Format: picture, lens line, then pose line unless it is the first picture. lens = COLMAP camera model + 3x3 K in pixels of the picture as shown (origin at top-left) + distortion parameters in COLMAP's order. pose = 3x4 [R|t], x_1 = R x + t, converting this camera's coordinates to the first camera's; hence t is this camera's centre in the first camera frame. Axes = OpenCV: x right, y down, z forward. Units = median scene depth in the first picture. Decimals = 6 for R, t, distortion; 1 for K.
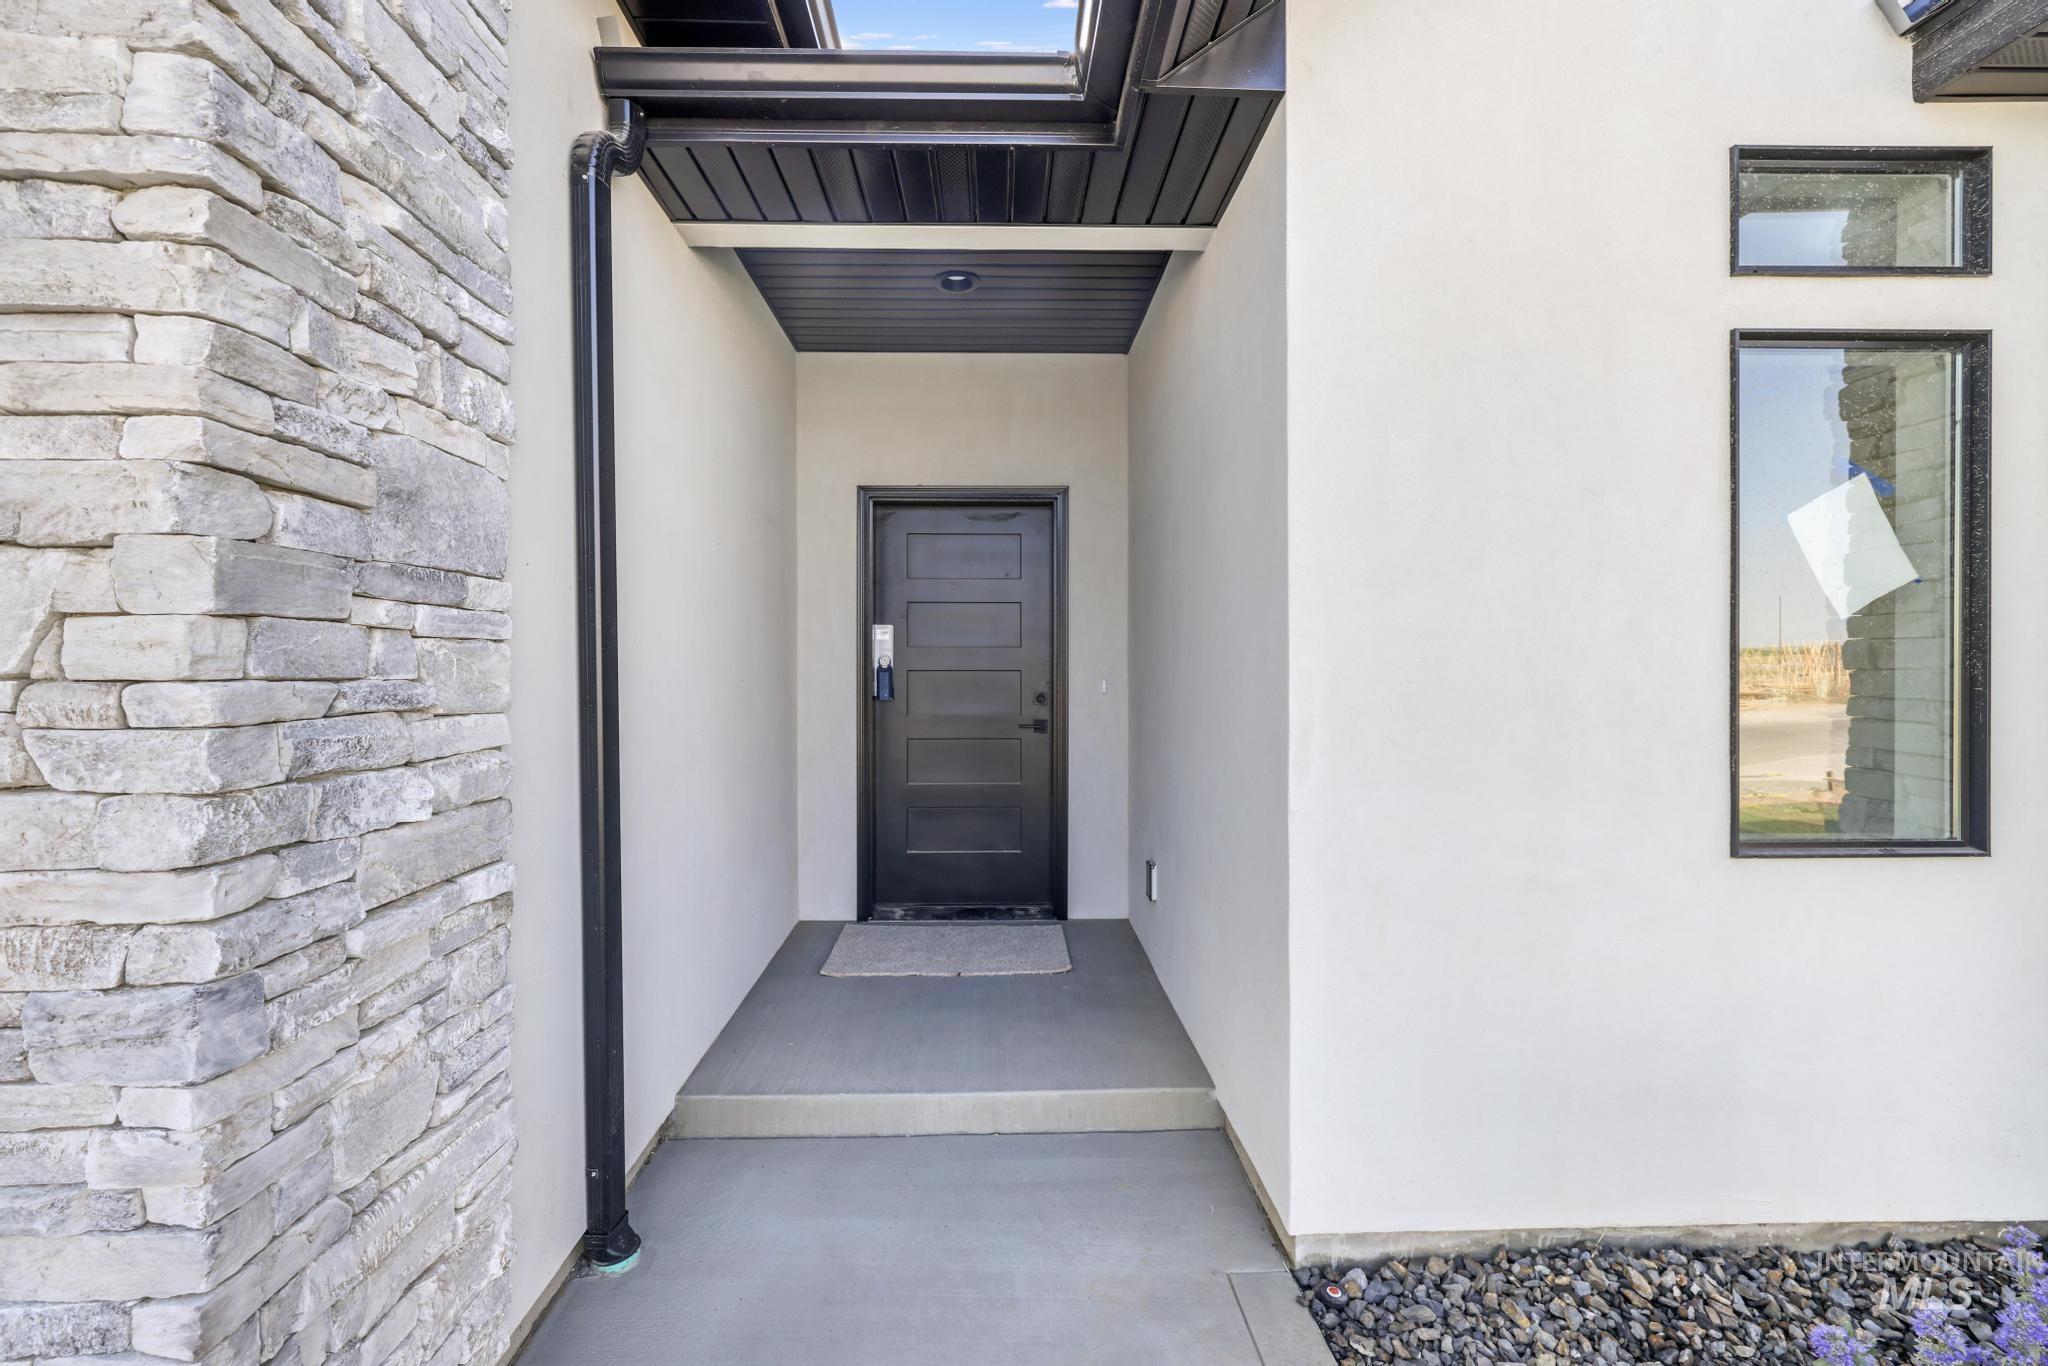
lens RADIAL K [[905.3, 0, 1018.1], [0, 905.3, 670.6], [0, 0, 1]] dist [-0.048228, 0.020386]
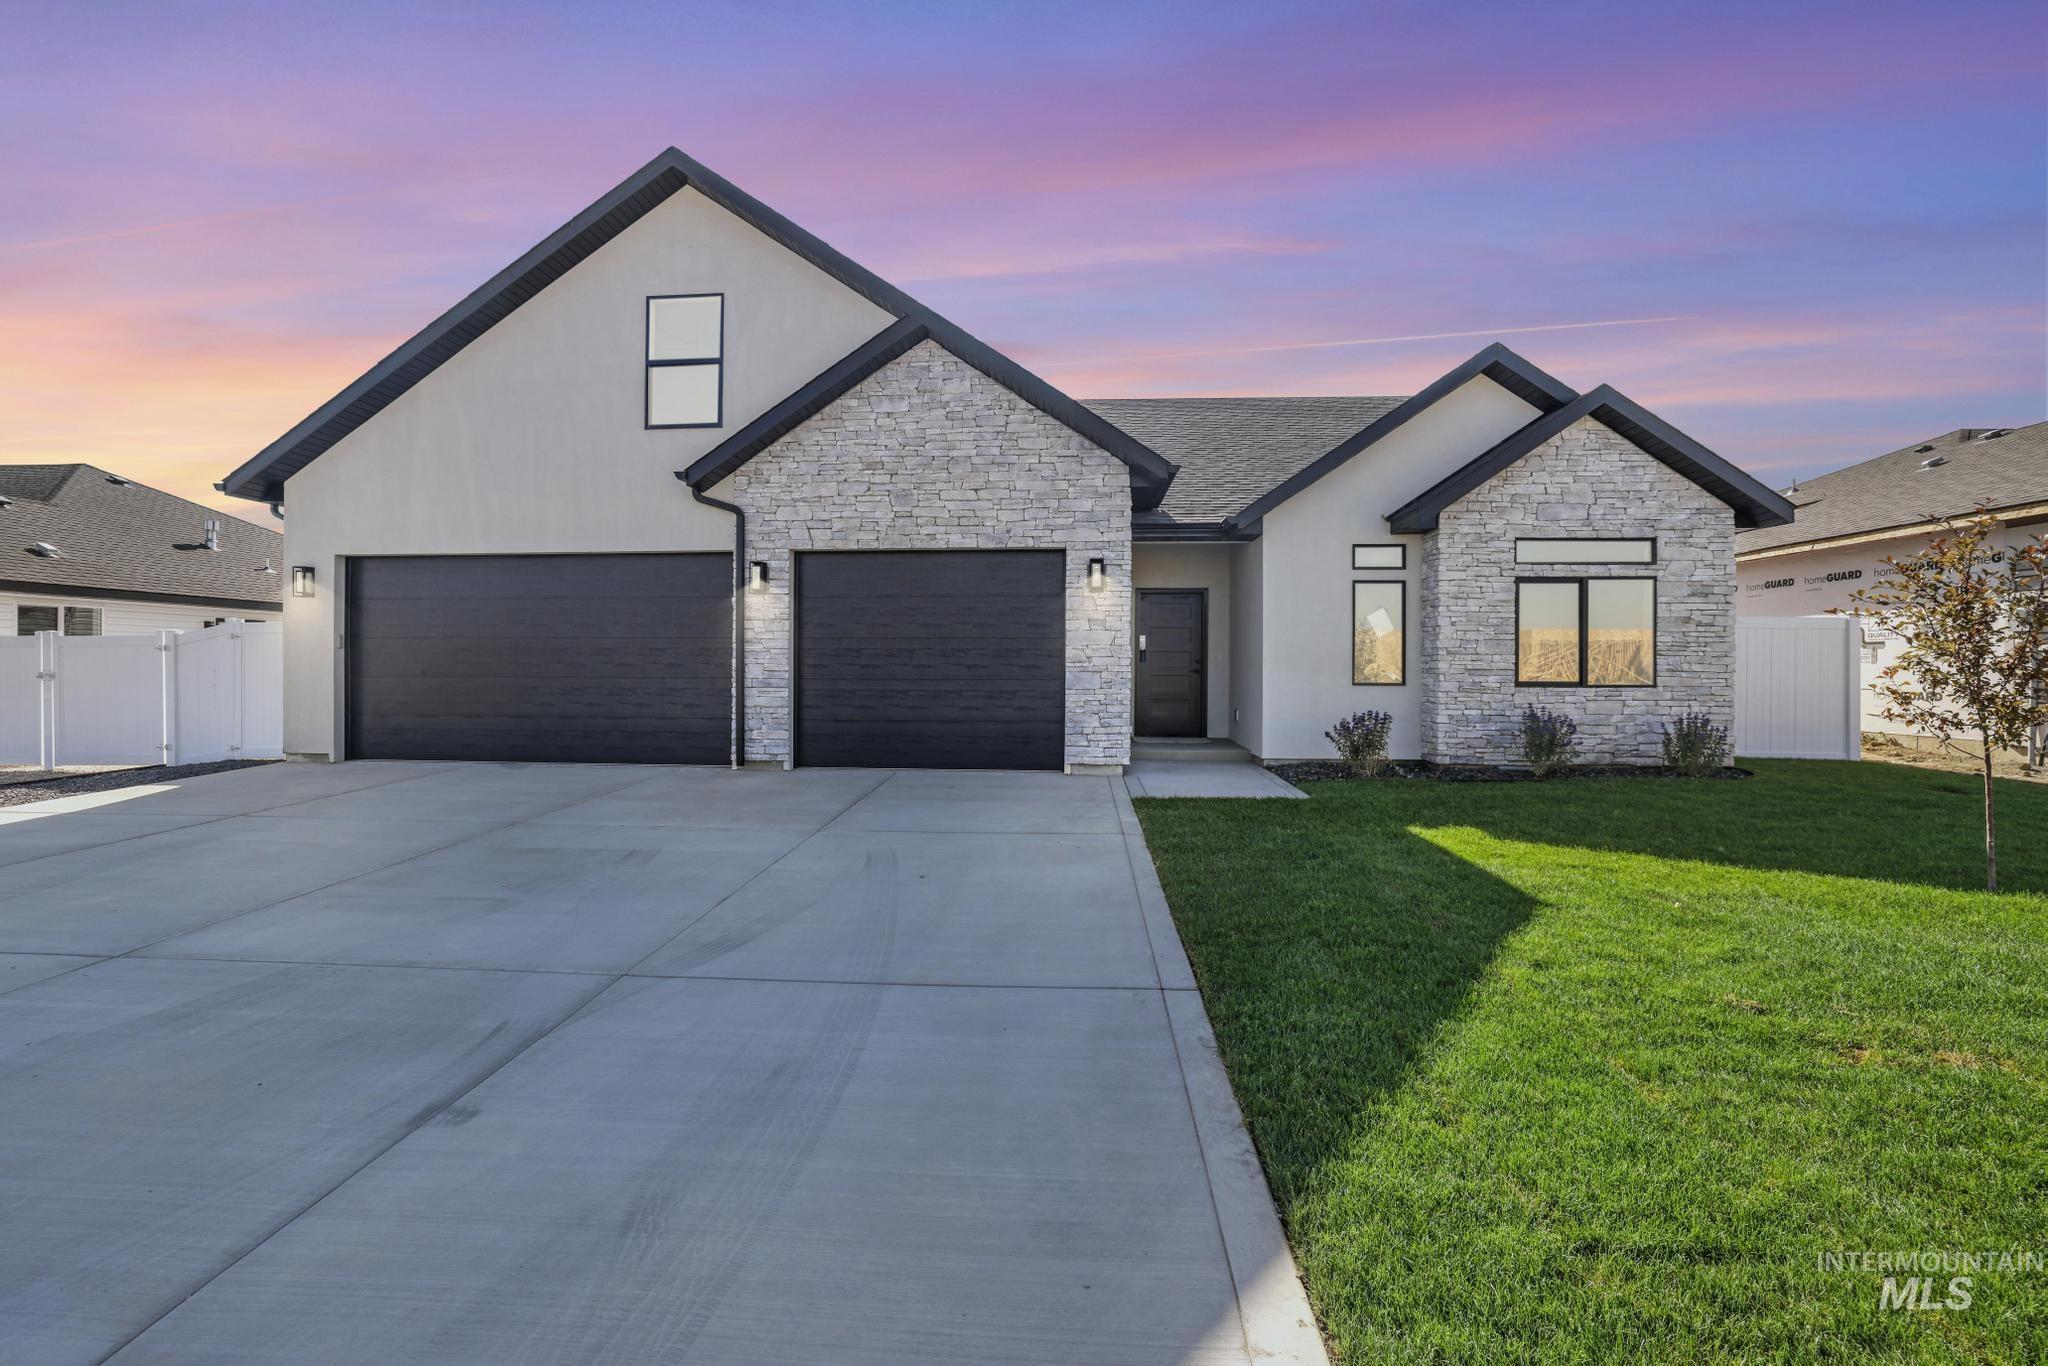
lens RADIAL K [[905.3, 0, 1018.1], [0, 905.3, 670.6], [0, 0, 1]] dist [-0.048228, 0.020386]
pose [[0.996016, 0.005842, -0.088981, -0.638080], [-0.005737, 0.999983, 0.001434, 0.136270], [0.088988, -0.000917, 0.996032, -4.251906]]
